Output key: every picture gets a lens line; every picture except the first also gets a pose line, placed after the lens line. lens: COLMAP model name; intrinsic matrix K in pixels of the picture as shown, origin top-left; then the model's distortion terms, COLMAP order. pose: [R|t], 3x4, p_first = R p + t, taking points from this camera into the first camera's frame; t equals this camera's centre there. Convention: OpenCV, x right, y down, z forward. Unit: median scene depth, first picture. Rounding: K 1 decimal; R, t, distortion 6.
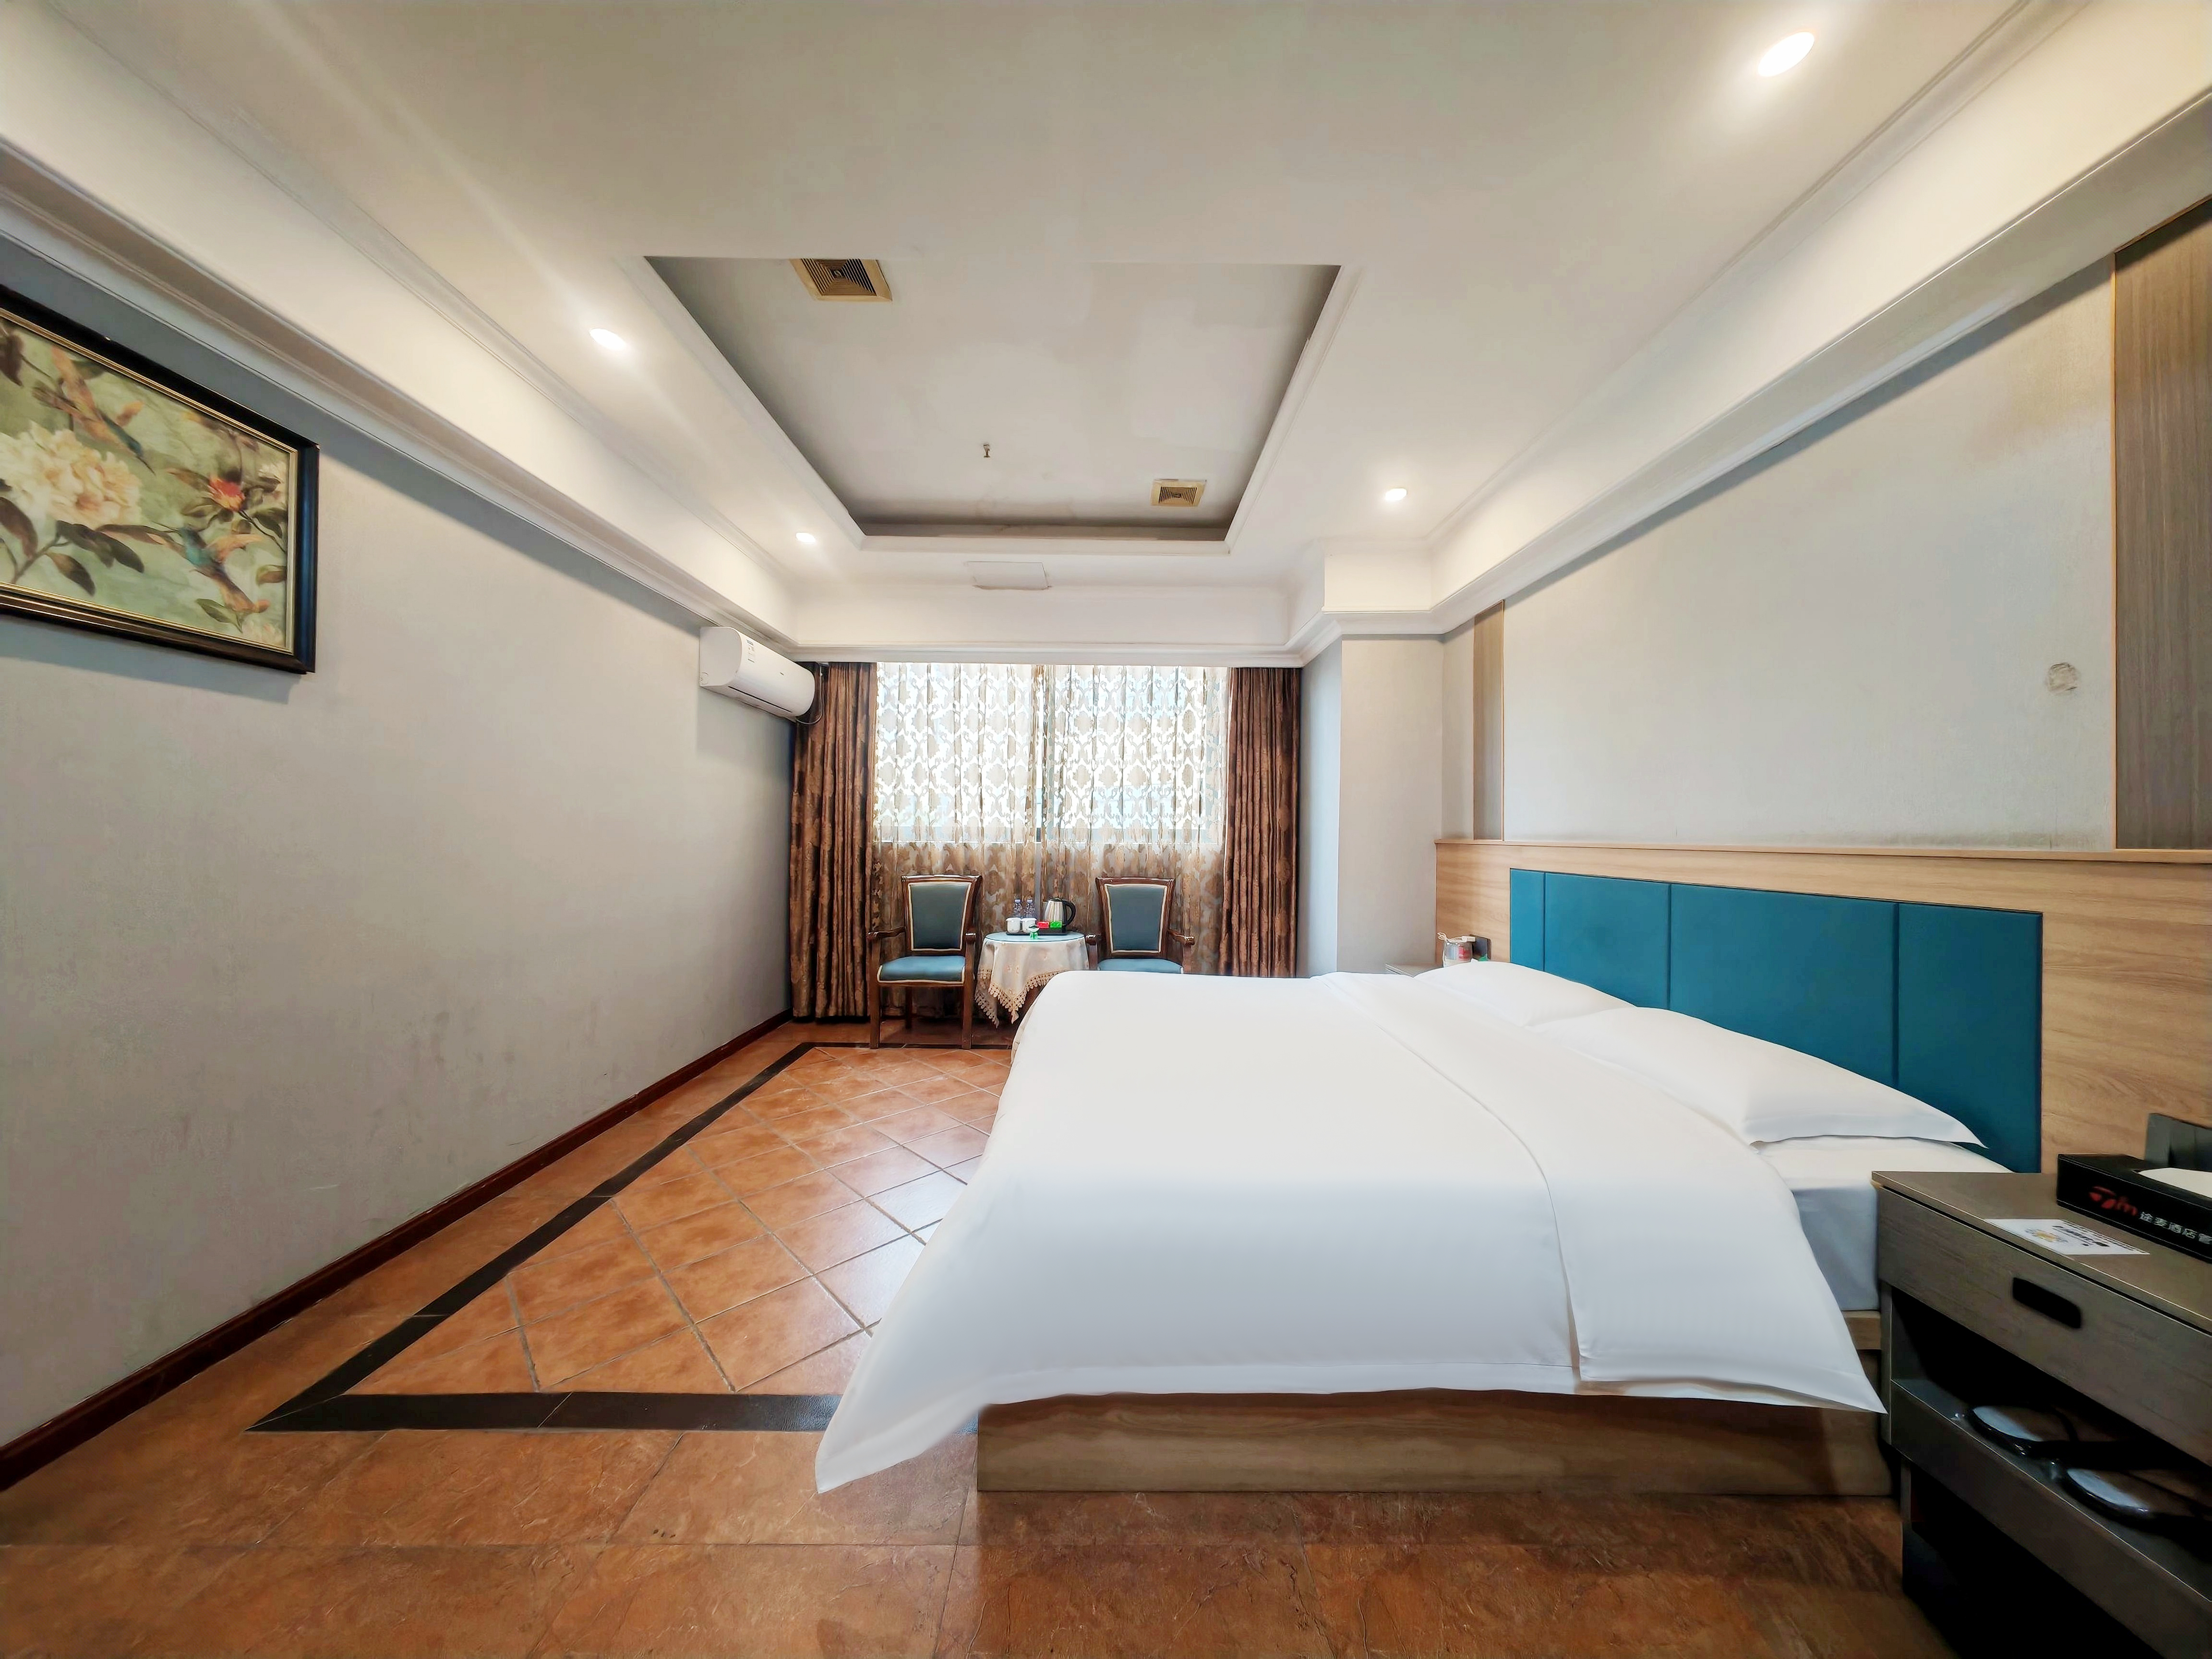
lens RADIAL K [[718.8, 0, 1106.0], [0, 718.8, 829.5], [0, 0, 1]] dist [0.001158, 0.000017]
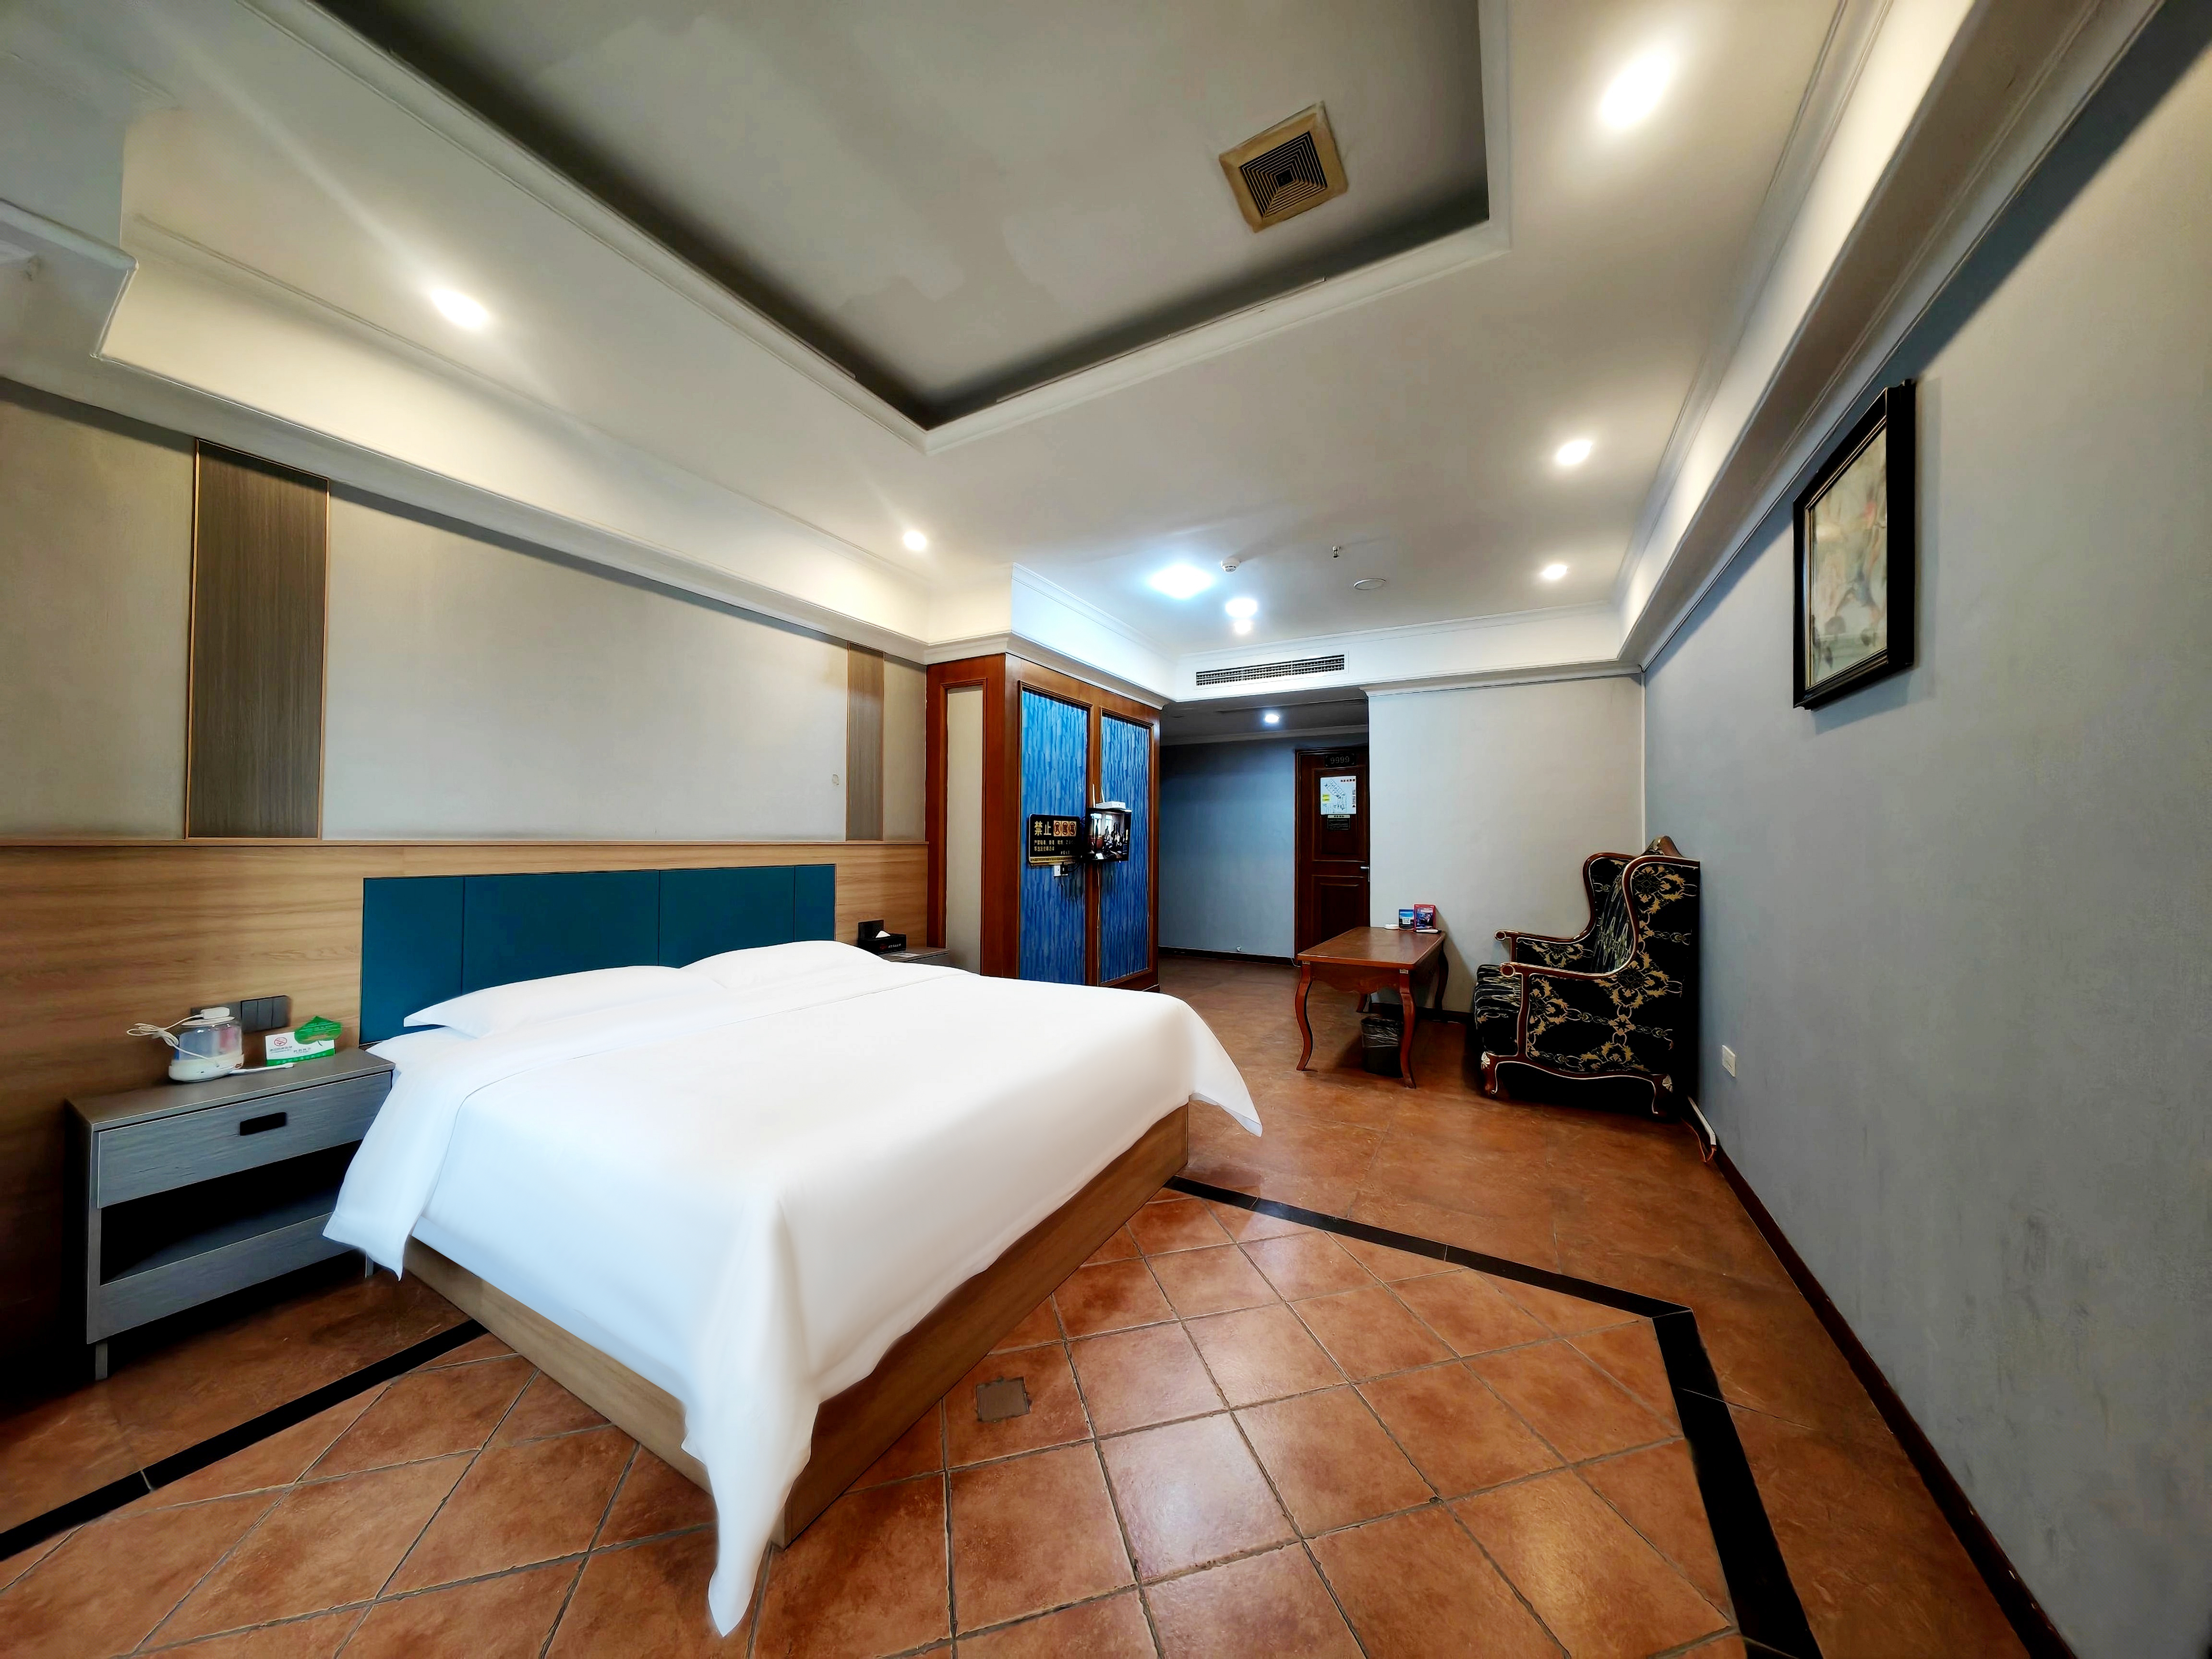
lens RADIAL K [[718.8, 0, 1106.0], [0, 718.8, 829.5], [0, 0, 1]] dist [0.001158, 0.000017]
pose [[-0.863494, -0.010592, 0.504248, -0.755201], [-0.021216, 0.999657, -0.015333, 0.002228], [-0.503913, -0.023938, -0.863423, 2.190808]]
